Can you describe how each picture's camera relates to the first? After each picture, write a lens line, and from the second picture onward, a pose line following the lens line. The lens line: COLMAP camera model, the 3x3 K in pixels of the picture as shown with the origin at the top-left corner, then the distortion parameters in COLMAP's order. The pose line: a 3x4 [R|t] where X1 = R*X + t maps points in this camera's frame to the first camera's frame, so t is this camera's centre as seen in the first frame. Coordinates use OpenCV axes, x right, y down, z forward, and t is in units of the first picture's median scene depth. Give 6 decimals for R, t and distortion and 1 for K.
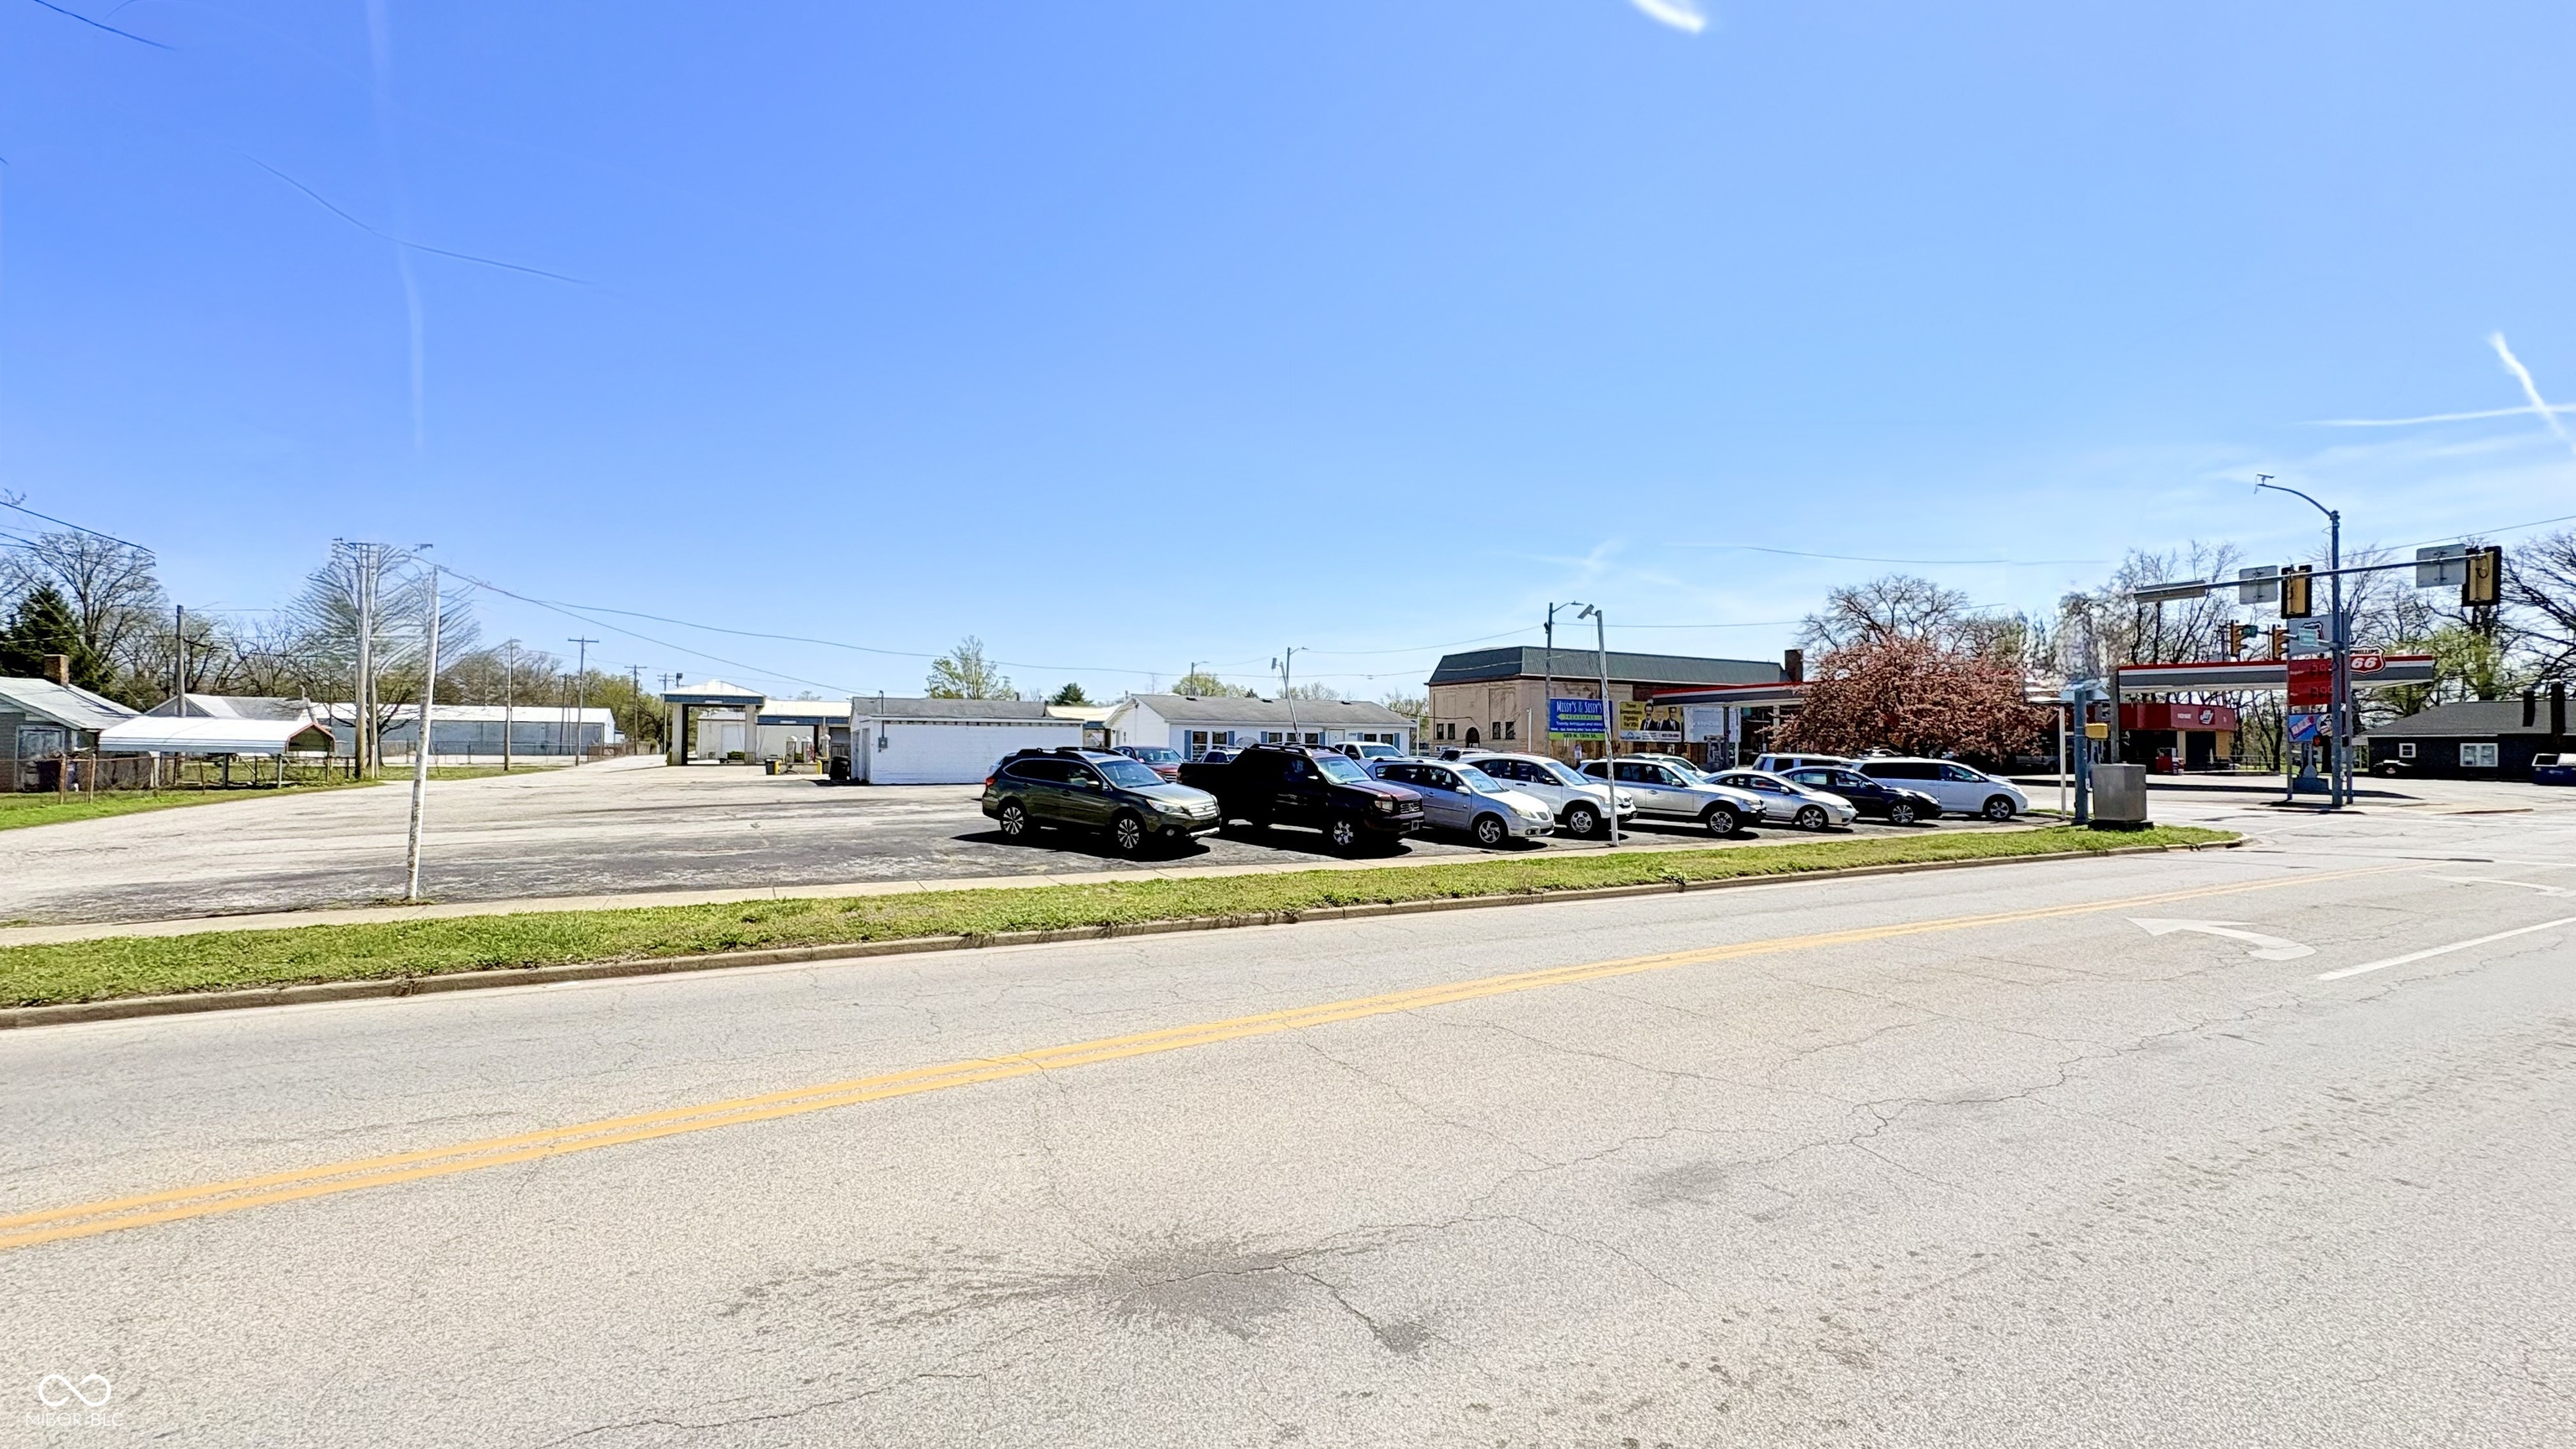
lens RADIAL K [[1030.2, 0, 1286.4], [0, 1030.2, 699.9], [0, 0, 1]] dist [0.000514, 0.000826]
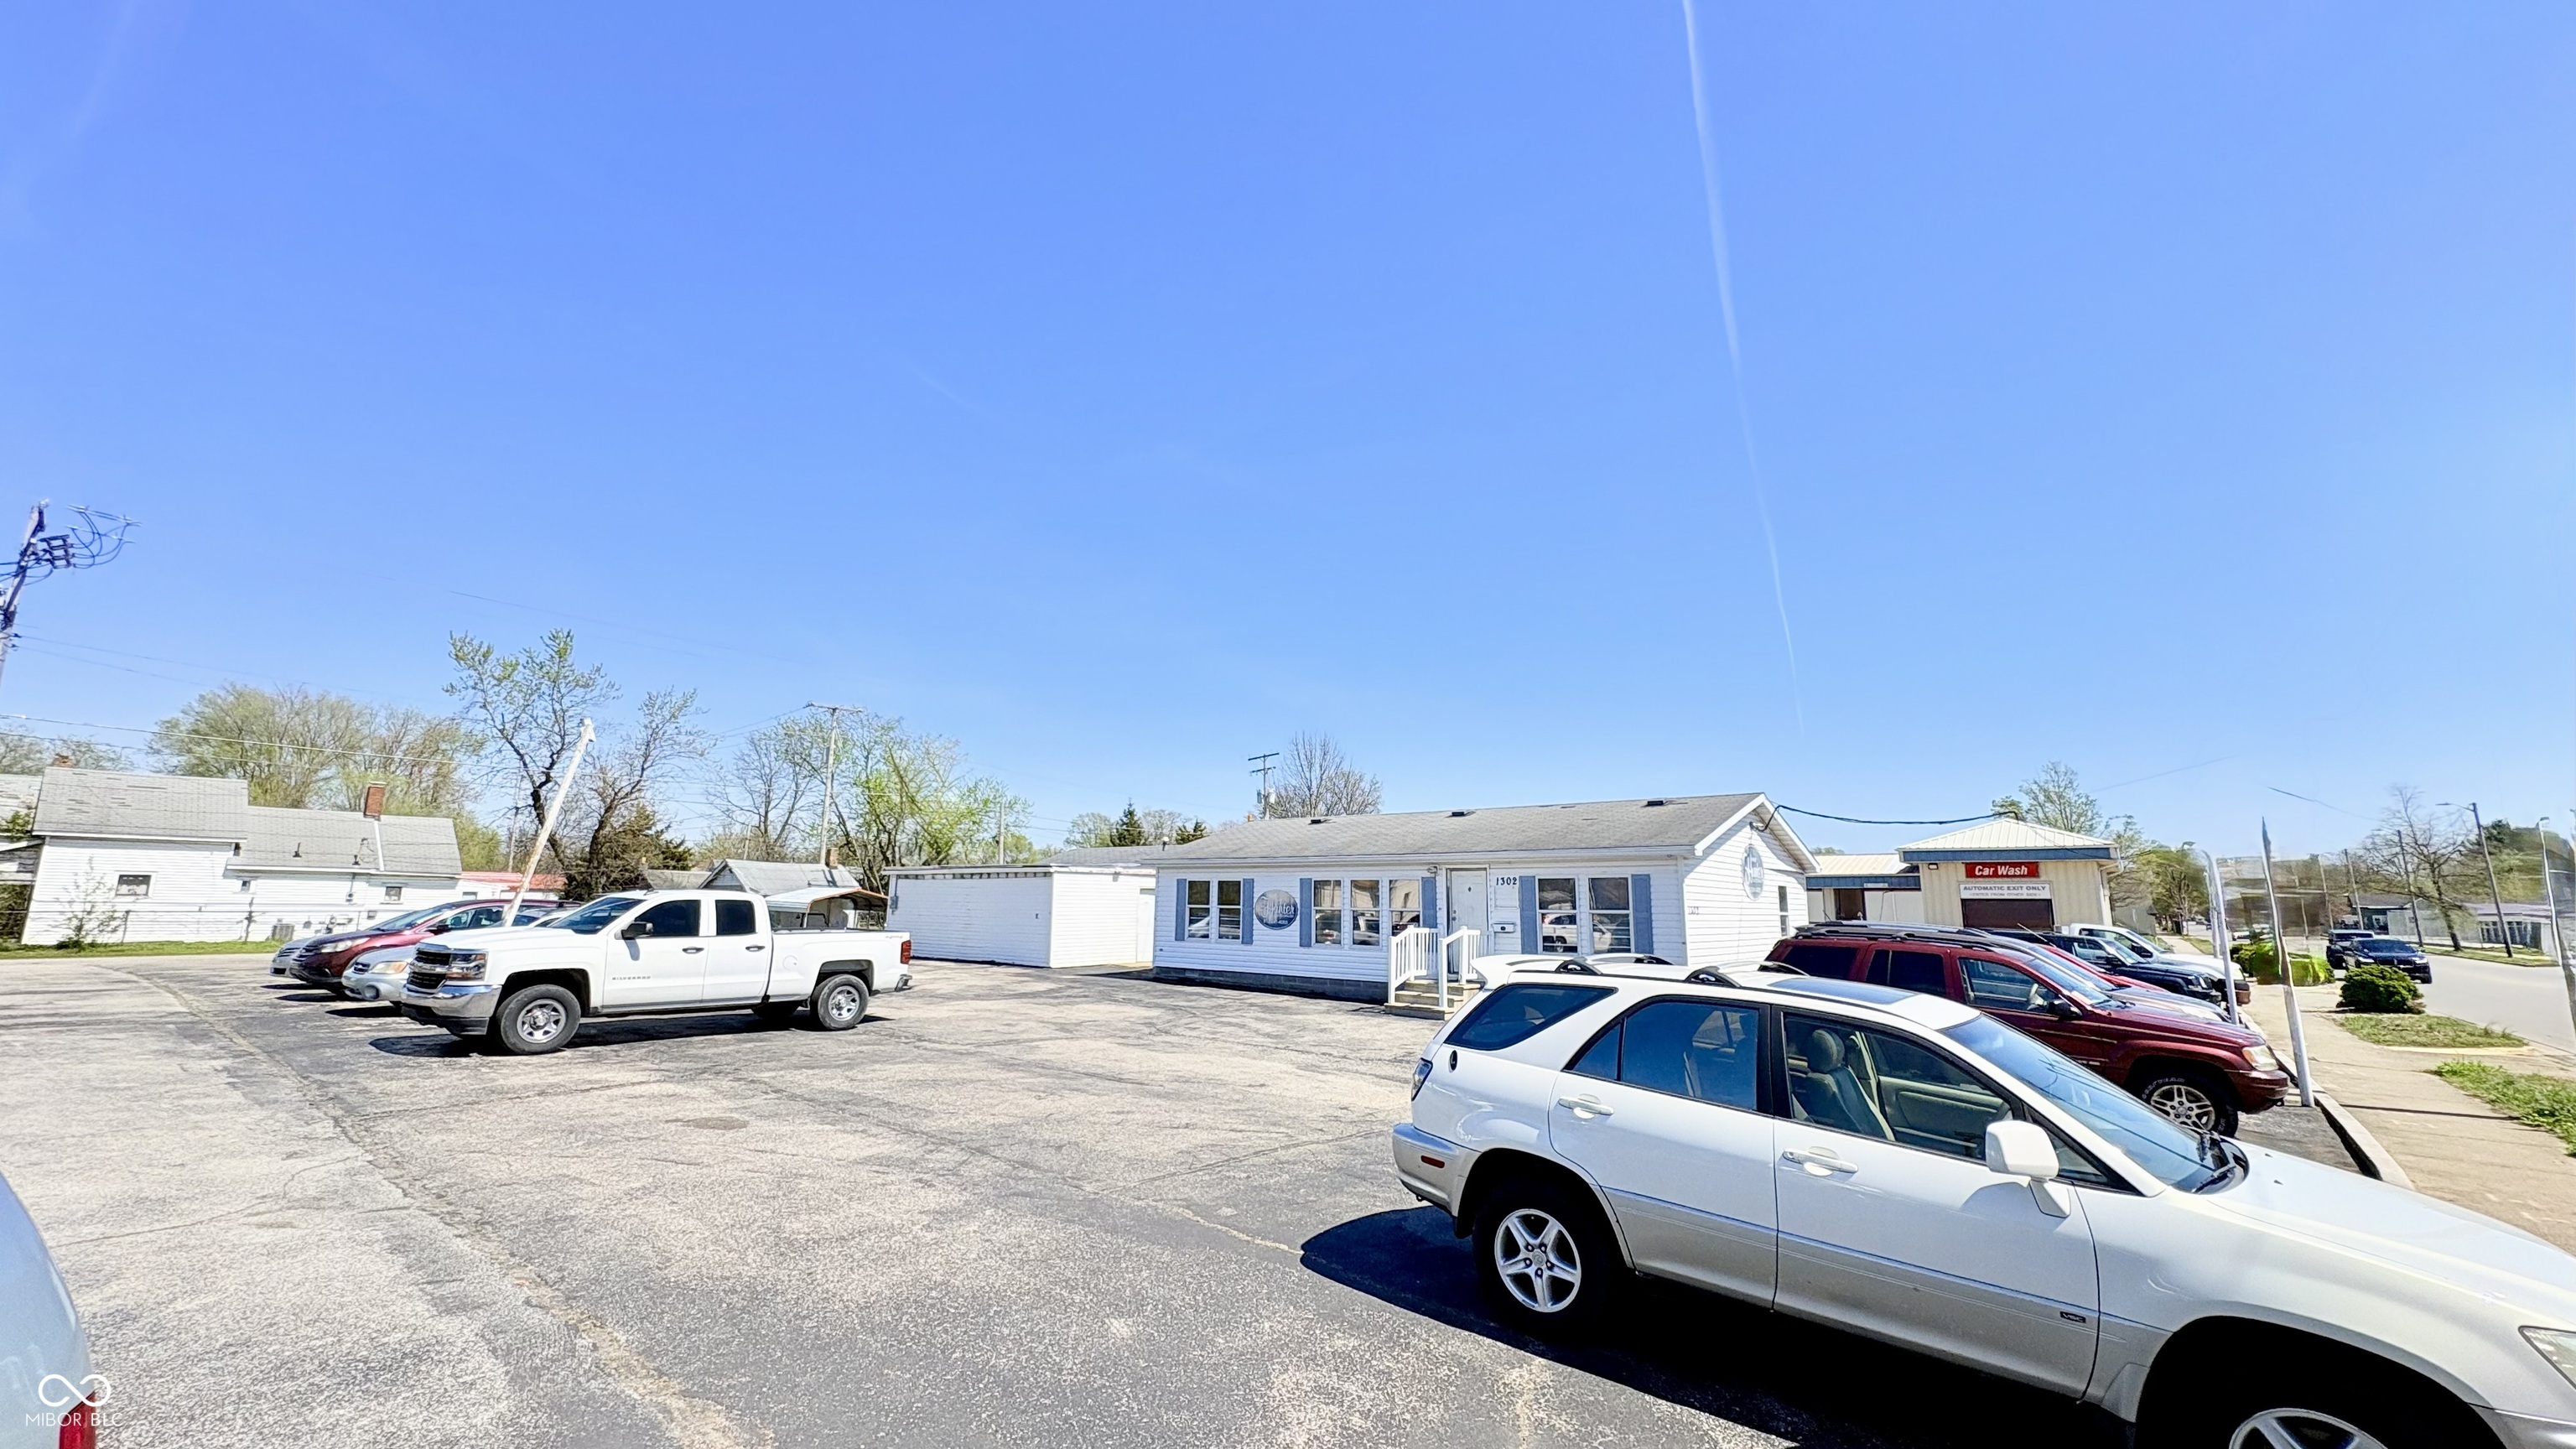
lens RADIAL K [[1030.2, 0, 1294.6], [0, 1030.2, 725.5], [0, 0, 1]] dist [0.000514, 0.000826]
pose [[0.401215, -0.160297, -0.901849, 0.214319], [0.030390, 0.986356, -0.161797, 0.019648], [0.915480, 0.037508, 0.400612, 0.420047]]
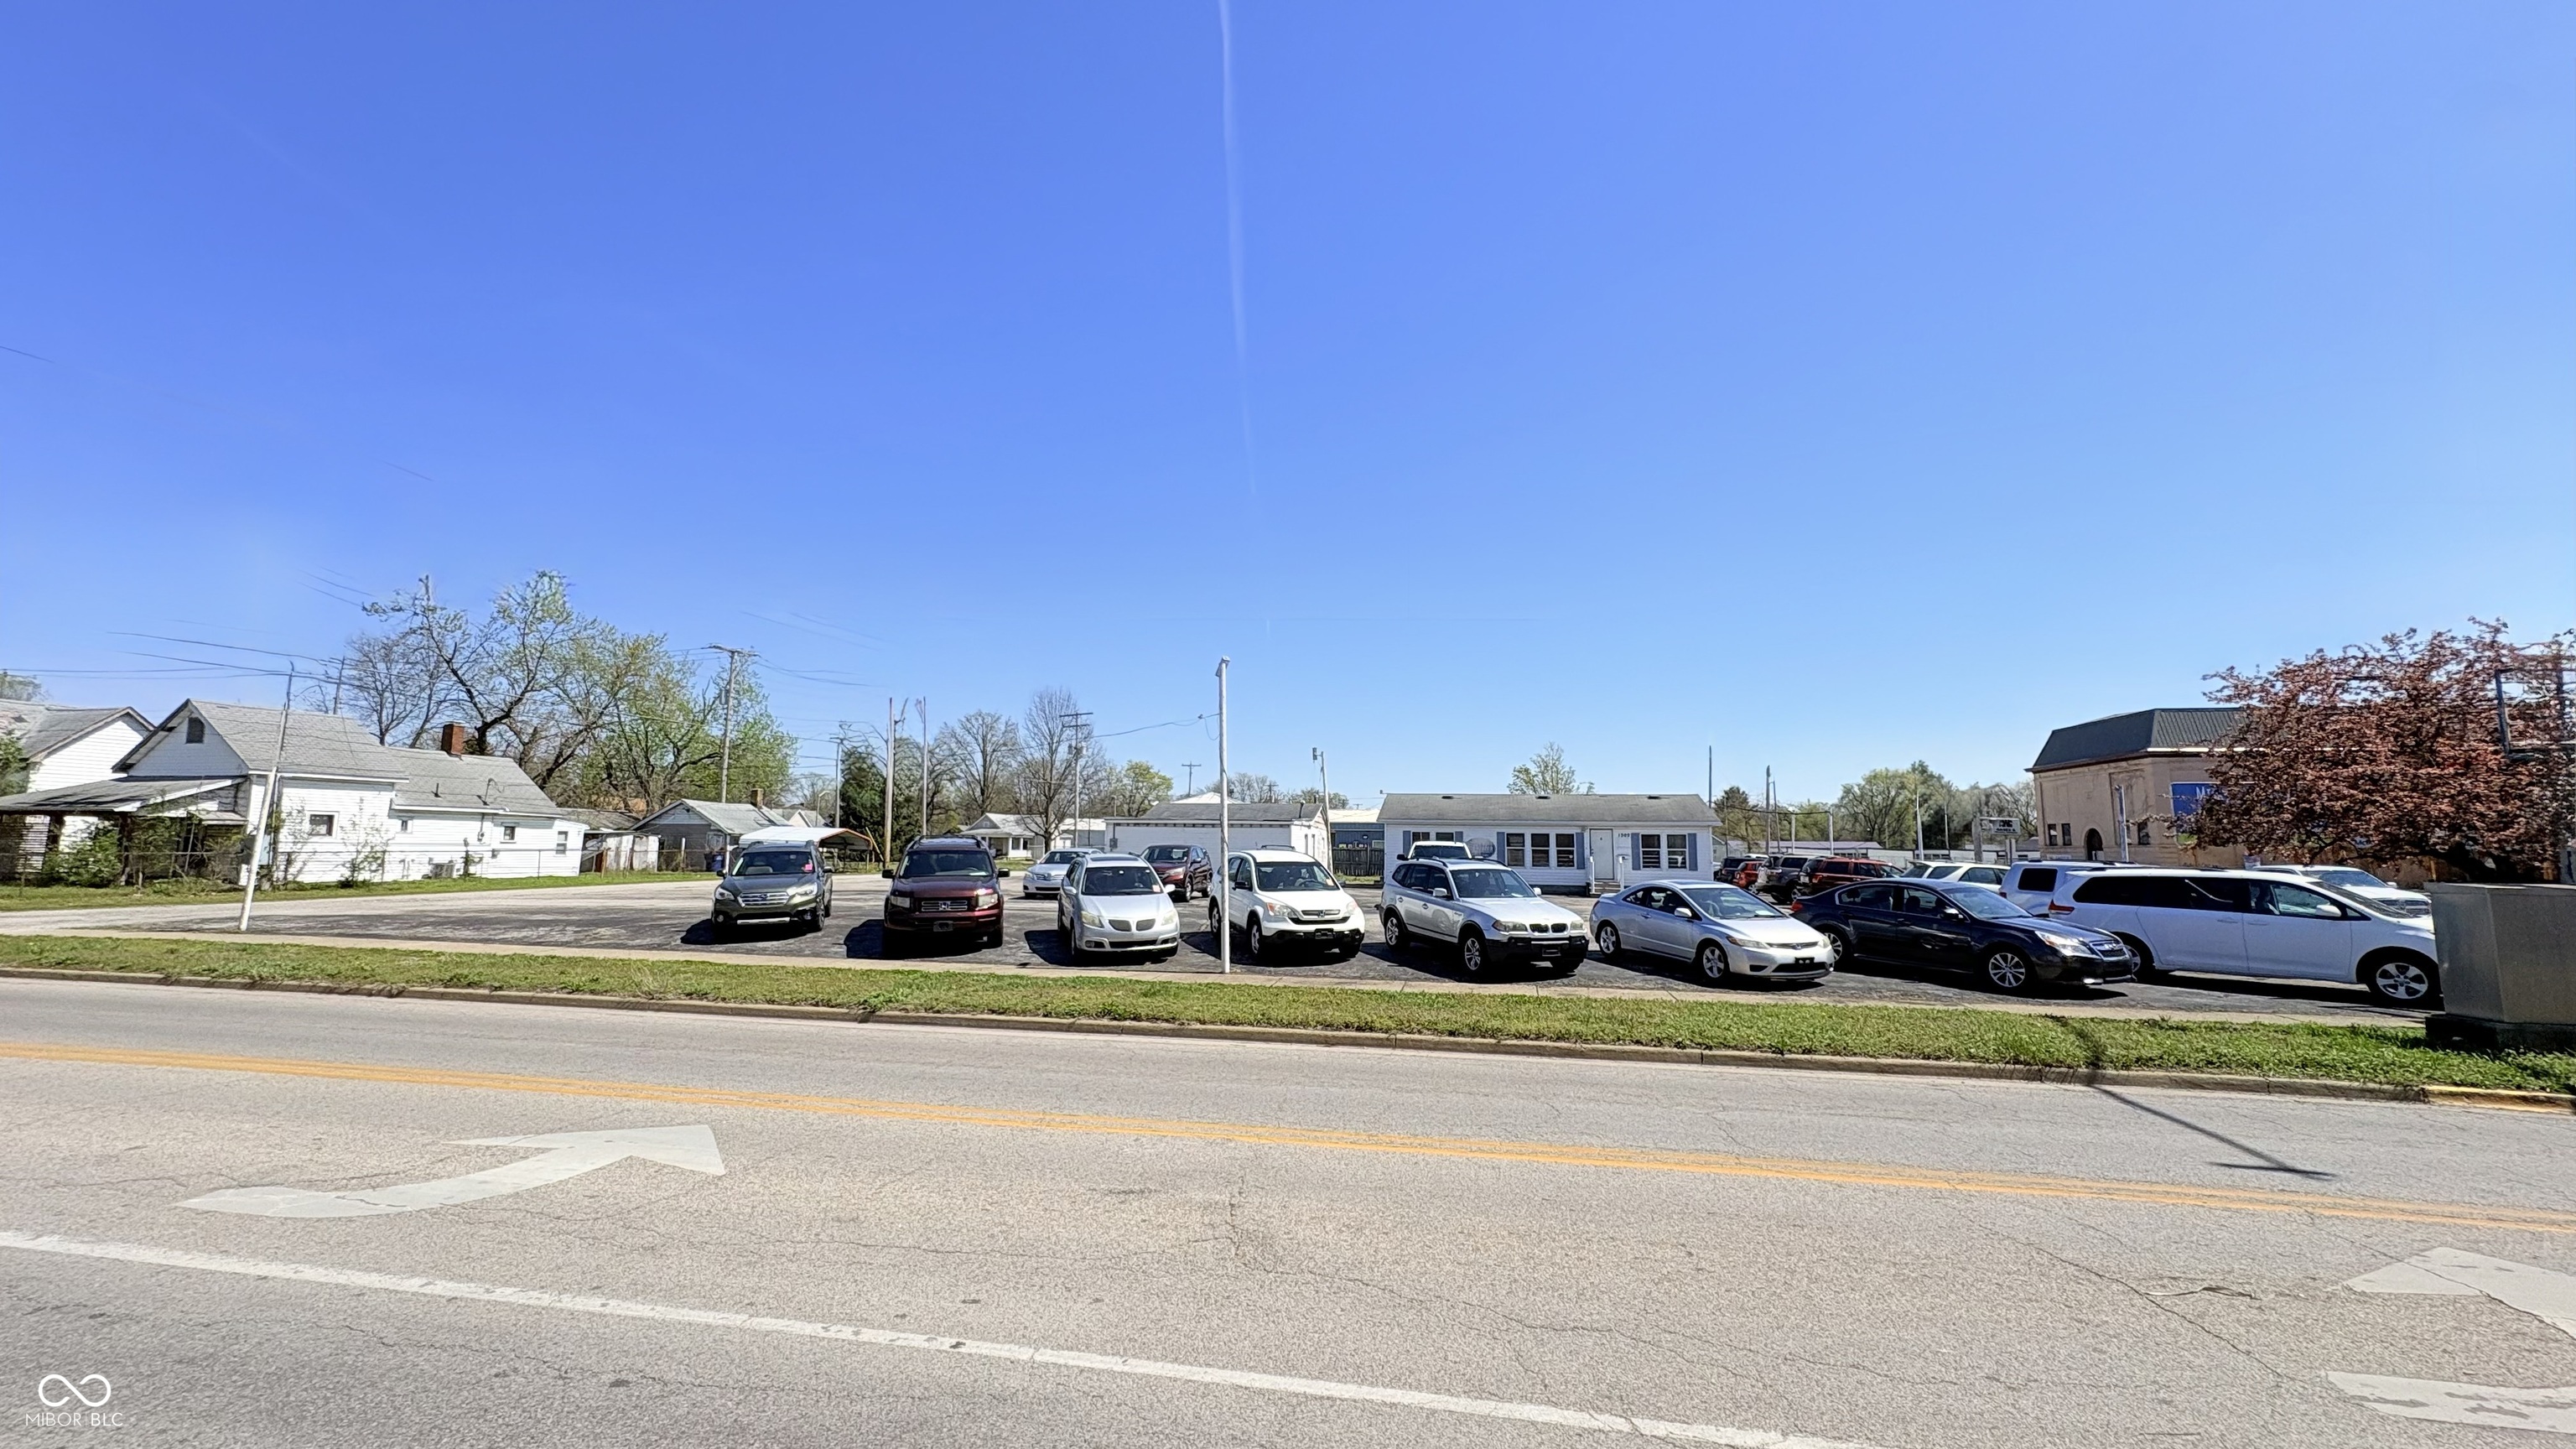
lens RADIAL K [[1030.2, 0, 1290.0], [0, 1030.2, 725.3], [0, 0, 1]] dist [0.000514, 0.000826]
pose [[0.782704, -0.070138, -0.618430, 0.202098], [0.020385, 0.995986, -0.087157, 0.006760], [0.622061, 0.055611, 0.780992, 0.103276]]
